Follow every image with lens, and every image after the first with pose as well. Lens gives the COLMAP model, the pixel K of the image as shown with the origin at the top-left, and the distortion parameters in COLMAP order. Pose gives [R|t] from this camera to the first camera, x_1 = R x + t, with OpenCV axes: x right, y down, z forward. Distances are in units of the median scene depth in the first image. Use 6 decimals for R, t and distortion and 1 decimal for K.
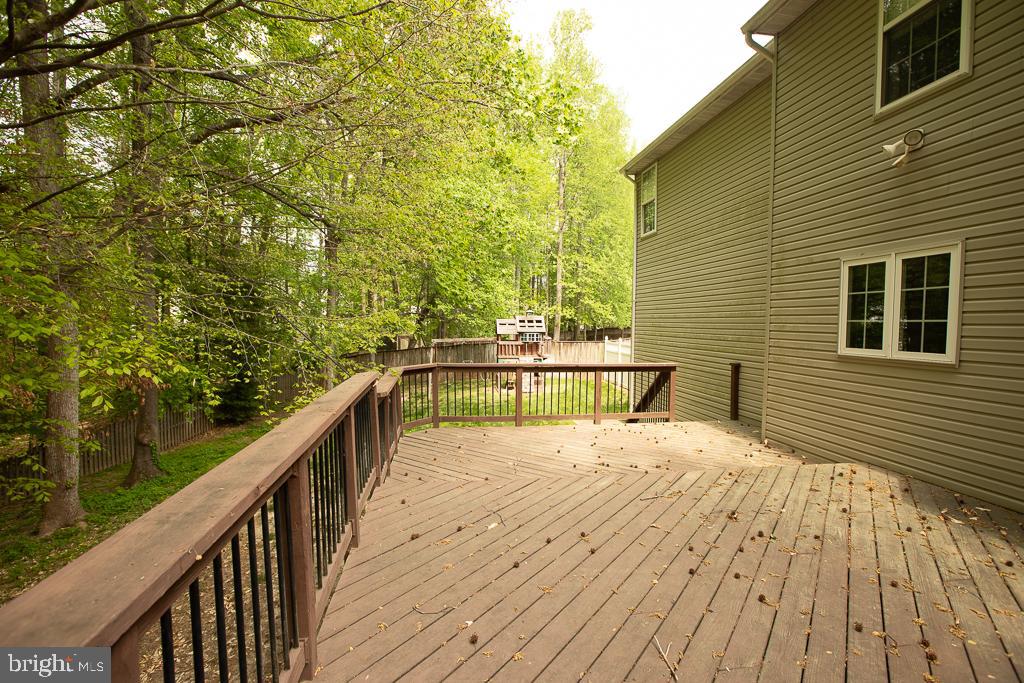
lens RADIAL K [[470.9, 0, 512.0], [0, 470.9, 341.5], [0, 0, 1]] dist [-0.042581, 0.000535]
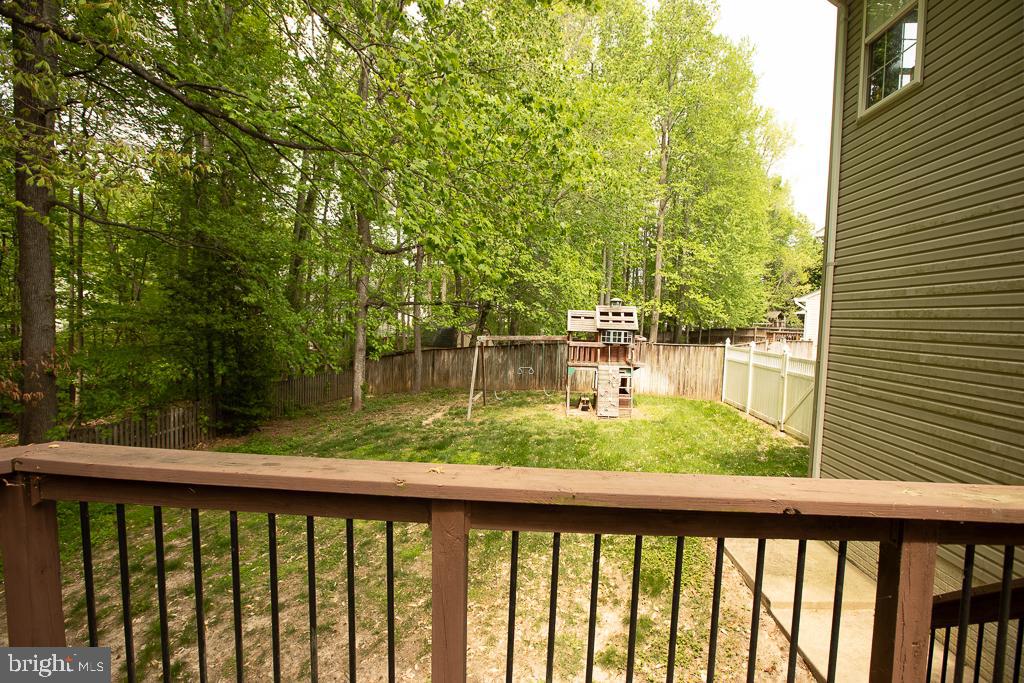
lens RADIAL K [[470.9, 0, 512.0], [0, 470.9, 341.5], [0, 0, 1]] dist [-0.042581, 0.000535]
pose [[0.980354, 0.029245, -0.195064, 0.023921], [-0.028603, 0.999572, 0.006109, -0.001944], [0.195160, -0.000410, 0.980771, 0.284434]]
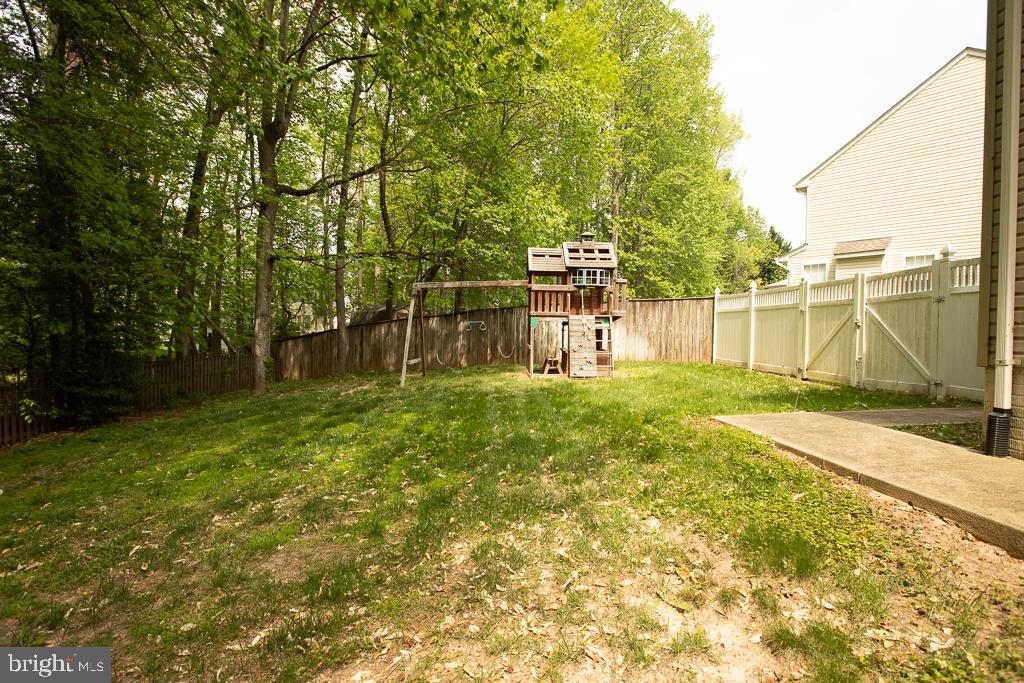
lens RADIAL K [[491.9, 0, 512.0], [0, 491.9, 341.5], [0, 0, 1]] dist [-0.036703, 0.000105]
pose [[0.996466, 0.003314, -0.083929, -0.002215], [-0.004863, 0.999821, -0.018261, 0.073492], [0.083854, 0.018604, 0.996304, 0.410972]]
